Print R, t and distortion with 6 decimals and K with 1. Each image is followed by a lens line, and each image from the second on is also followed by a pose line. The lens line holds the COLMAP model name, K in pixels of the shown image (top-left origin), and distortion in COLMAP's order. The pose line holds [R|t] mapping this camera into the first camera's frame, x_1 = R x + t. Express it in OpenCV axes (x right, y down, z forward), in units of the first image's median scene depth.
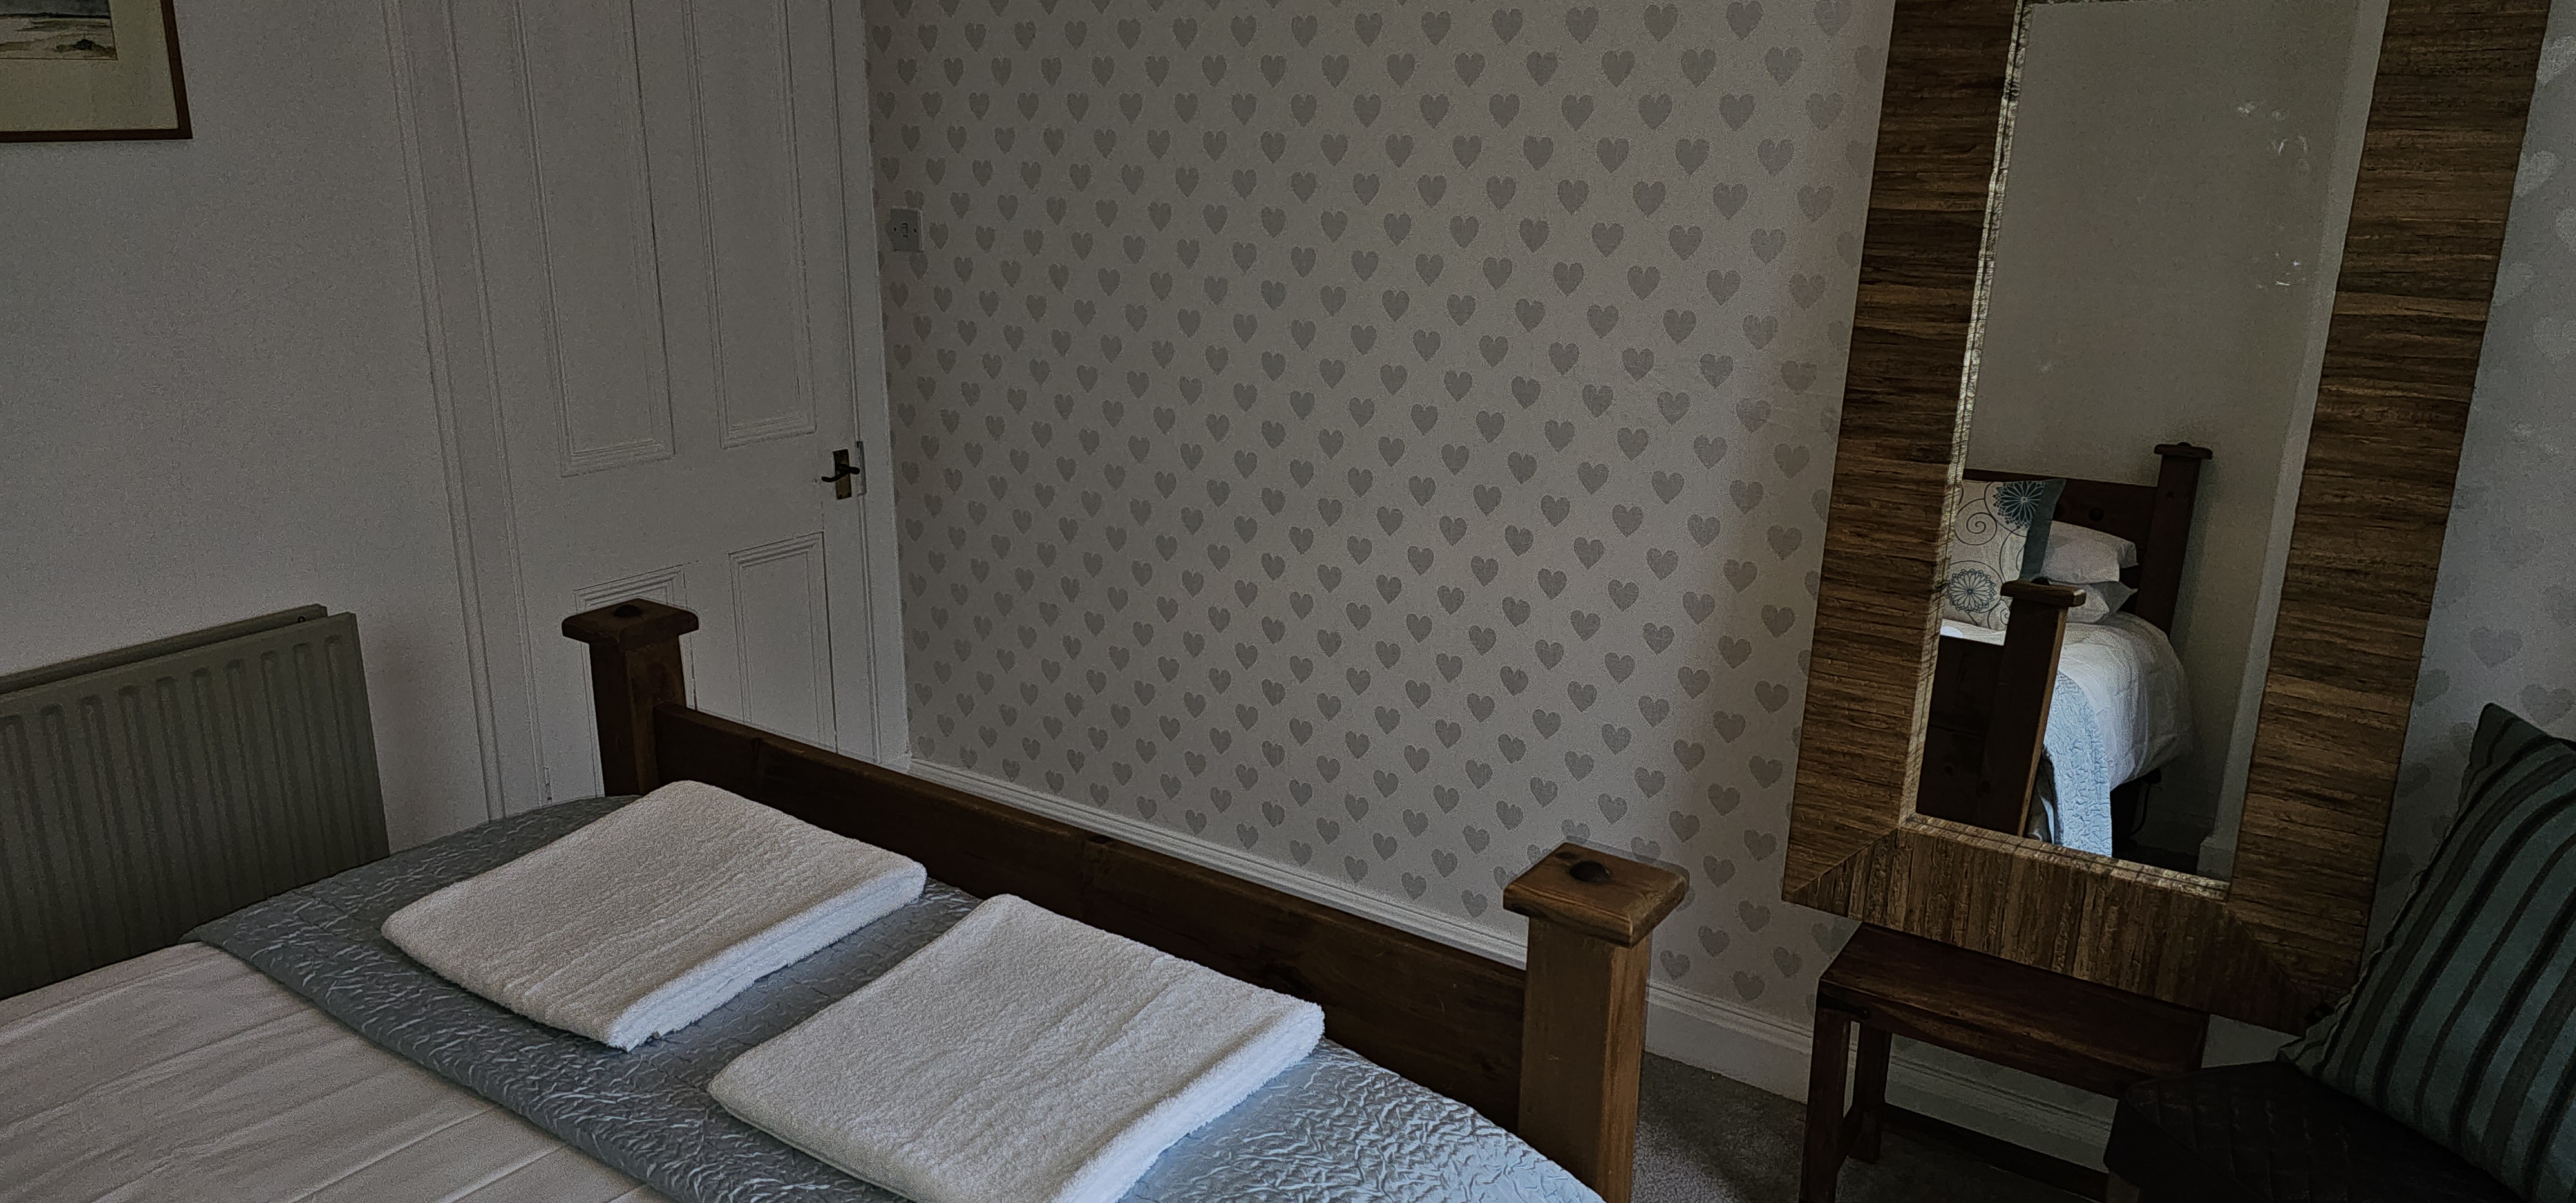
lens RADIAL K [[1717.3, 0, 1291.2], [0, 1717.3, 606.4], [0, 0, 1]] dist [0.067451, -0.010873]
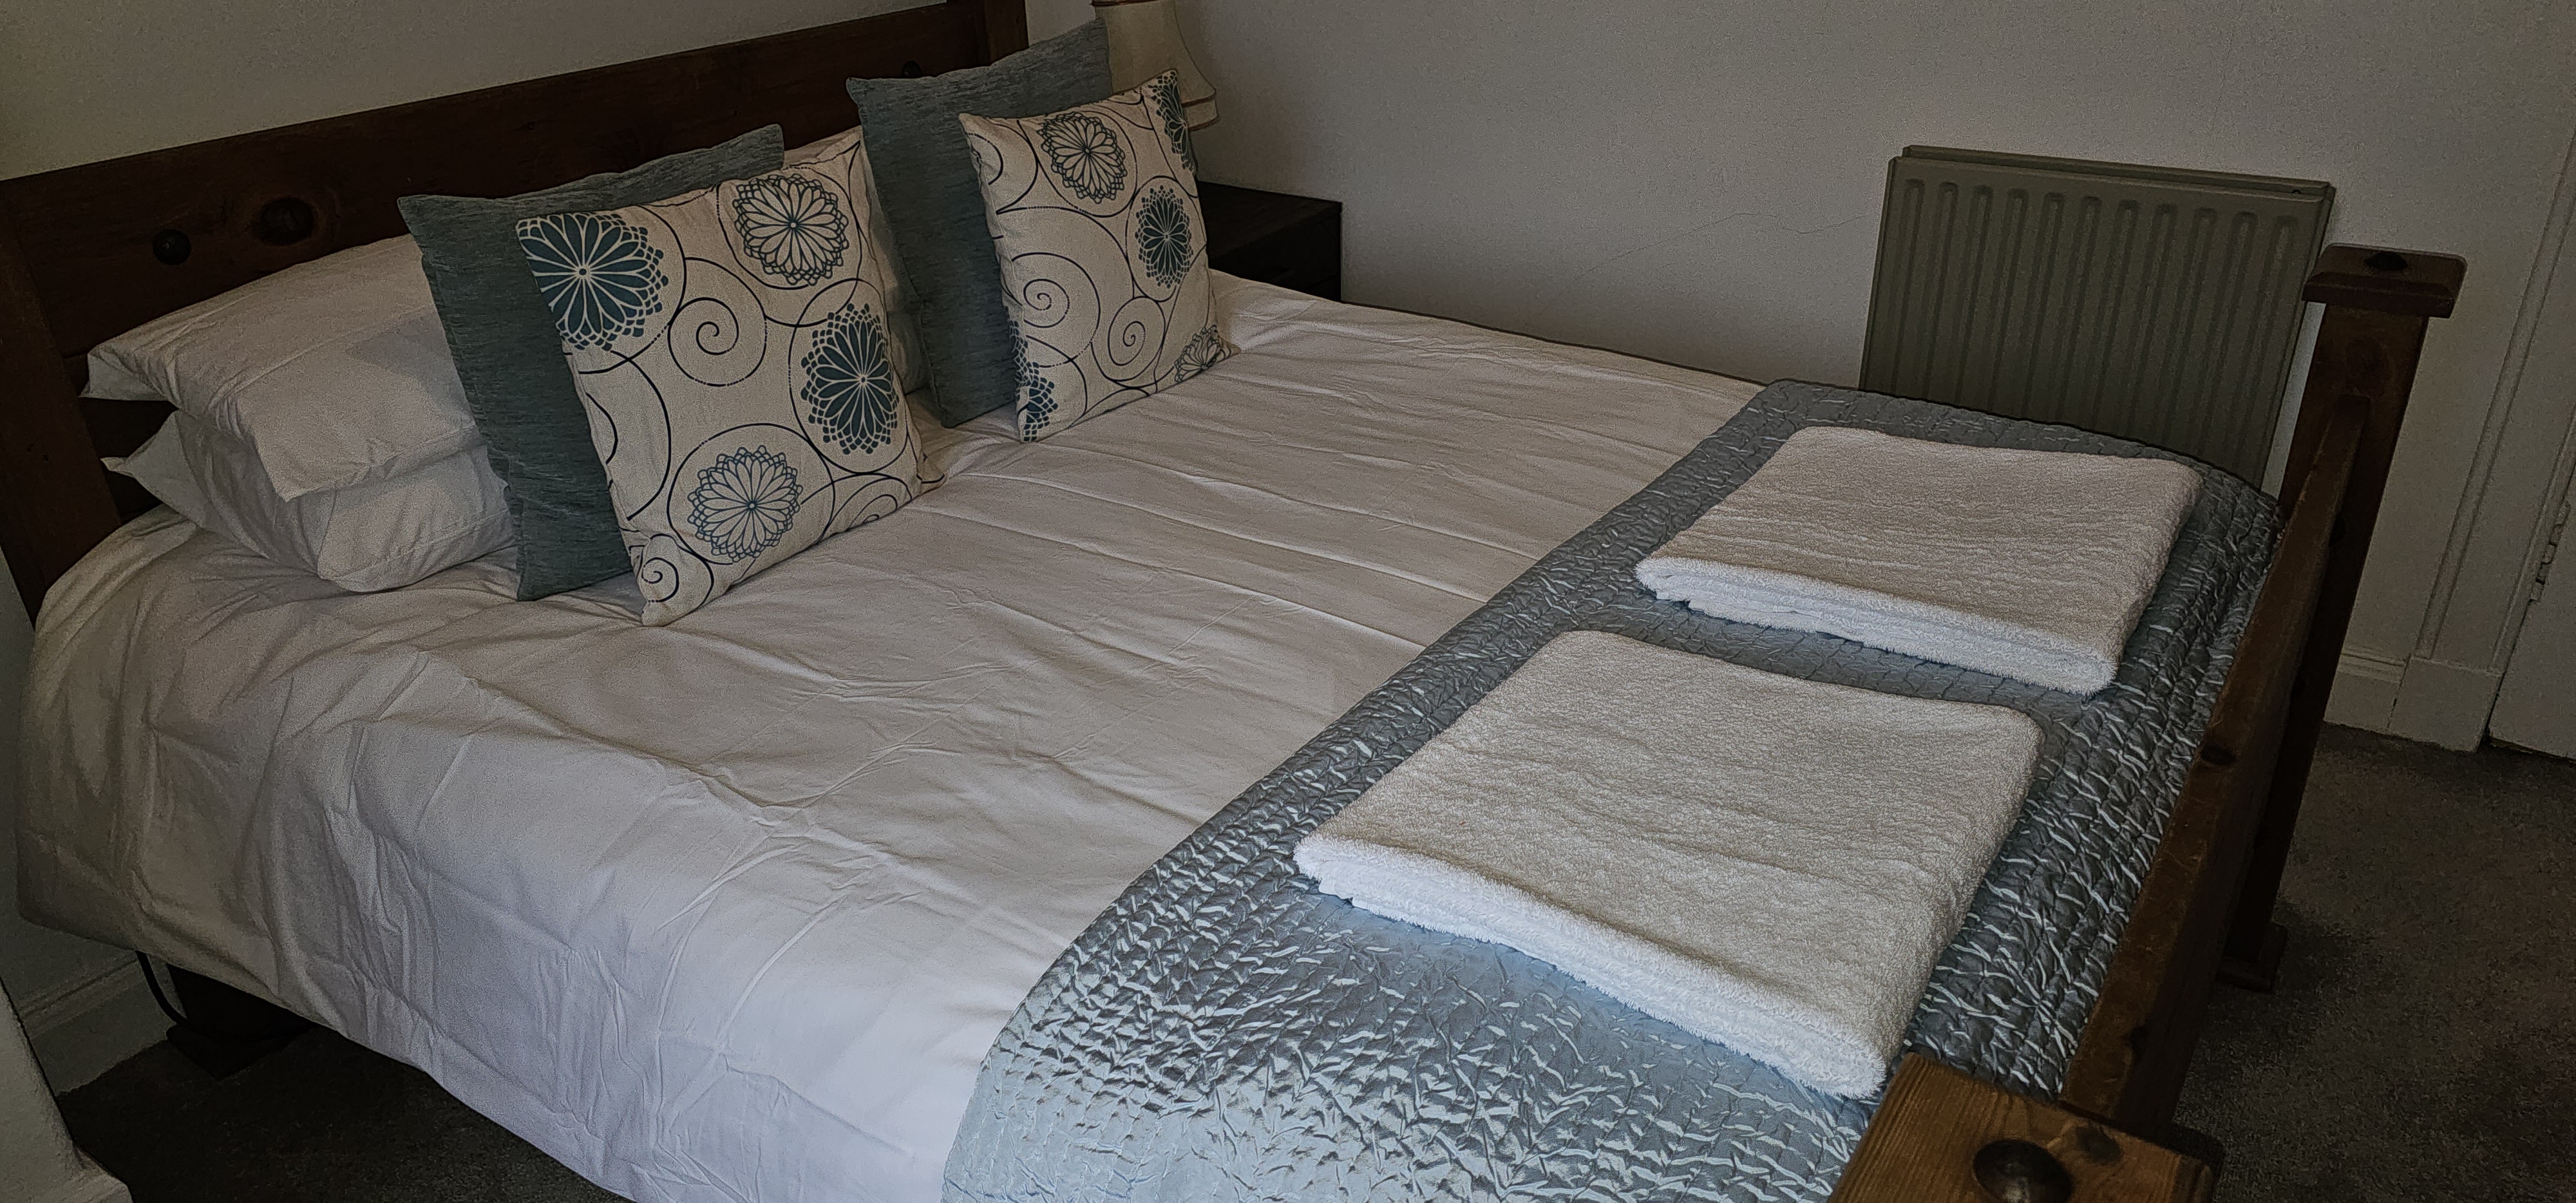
lens RADIAL K [[1717.3, 0, 1285.2], [0, 1717.3, 596.5], [0, 0, 1]] dist [0.067451, -0.010873]
pose [[-0.029202, 0.438975, -0.898025, 0.341176], [-0.247322, 0.867300, 0.431999, -0.075426], [0.968493, 0.234717, 0.083241, 0.510768]]
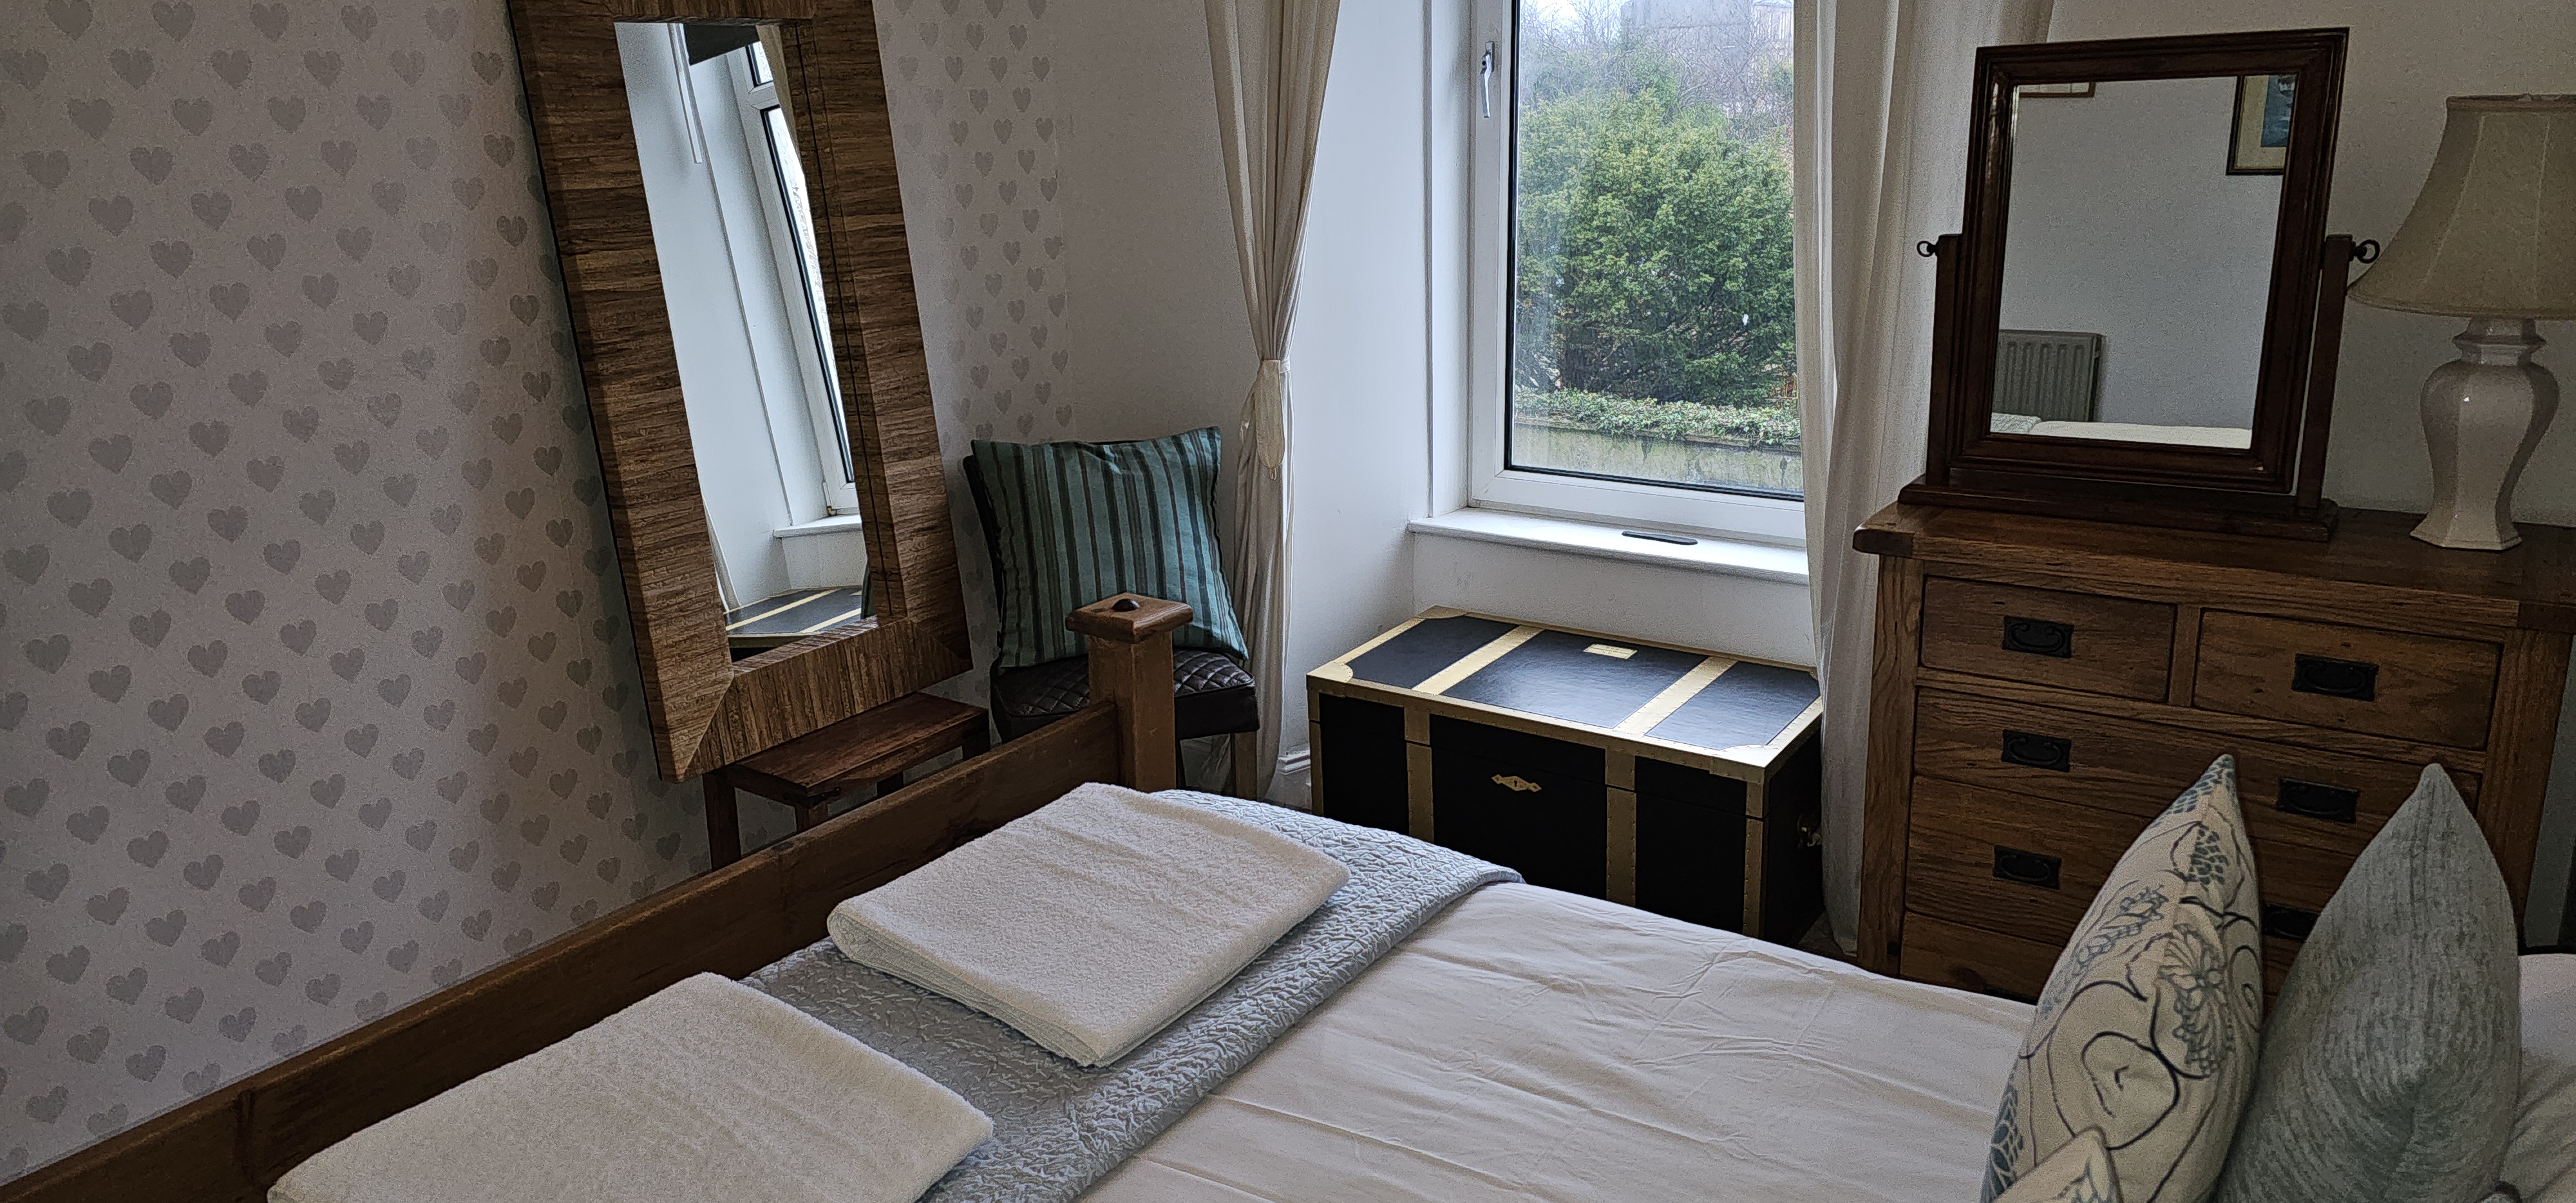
lens RADIAL K [[1717.3, 0, 1291.5], [0, 1717.3, 587.4], [0, 0, 1]] dist [0.067451, -0.010873]
pose [[0.035907, -0.293116, 0.955402, -0.835454], [0.310496, 0.911977, 0.268124, -0.145603], [-0.949896, 0.287021, 0.123757, 0.458088]]
